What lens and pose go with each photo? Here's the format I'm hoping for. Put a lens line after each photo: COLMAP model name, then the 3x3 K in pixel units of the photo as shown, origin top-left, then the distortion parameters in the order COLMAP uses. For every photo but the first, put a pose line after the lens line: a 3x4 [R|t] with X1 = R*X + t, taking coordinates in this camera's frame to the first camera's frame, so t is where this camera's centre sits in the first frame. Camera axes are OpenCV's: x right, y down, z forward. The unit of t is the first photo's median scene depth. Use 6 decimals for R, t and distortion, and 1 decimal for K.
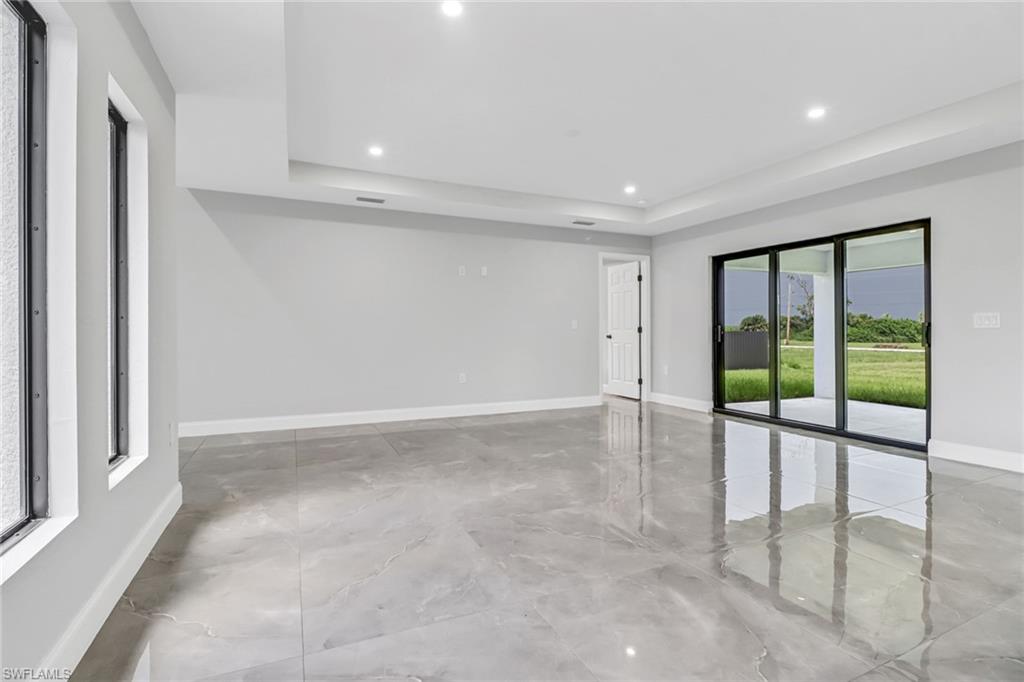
lens RADIAL K [[483.1, 0, 515.7], [0, 483.1, 328.6], [0, 0, 1]] dist [-0.002374, -0.000323]
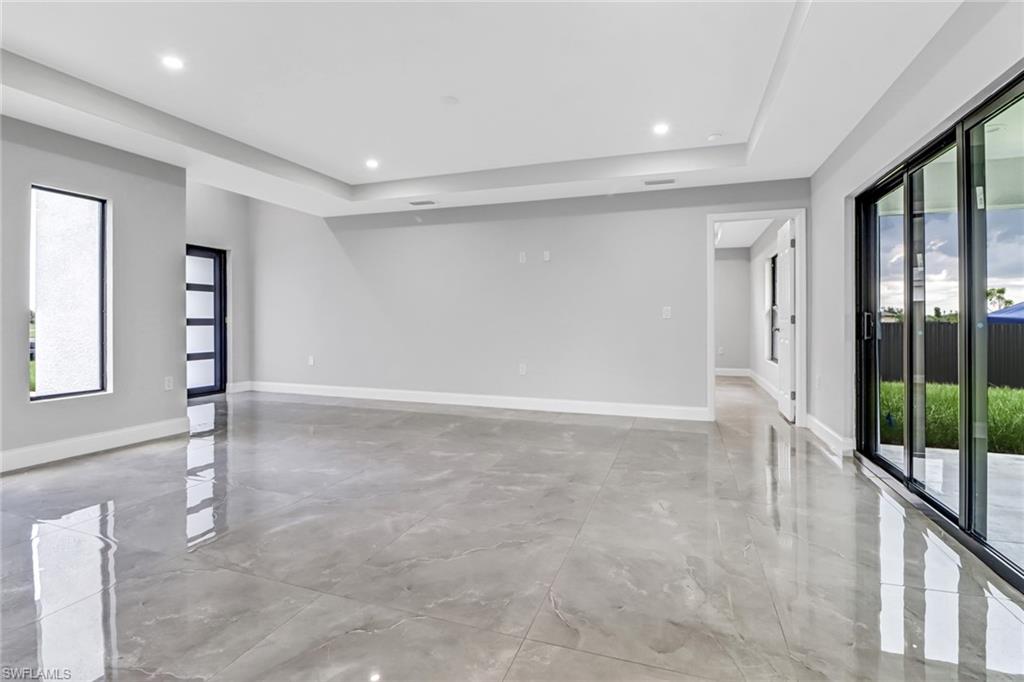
lens RADIAL K [[498.5, 0, 509.4], [0, 498.5, 318.7], [0, 0, 1]] dist [0.002101, -0.000549]
pose [[0.716150, 0.001149, -0.697945, 0.535047], [0.003298, 0.999982, 0.005029, -0.003104], [0.697938, -0.005903, 0.716134, 0.257328]]
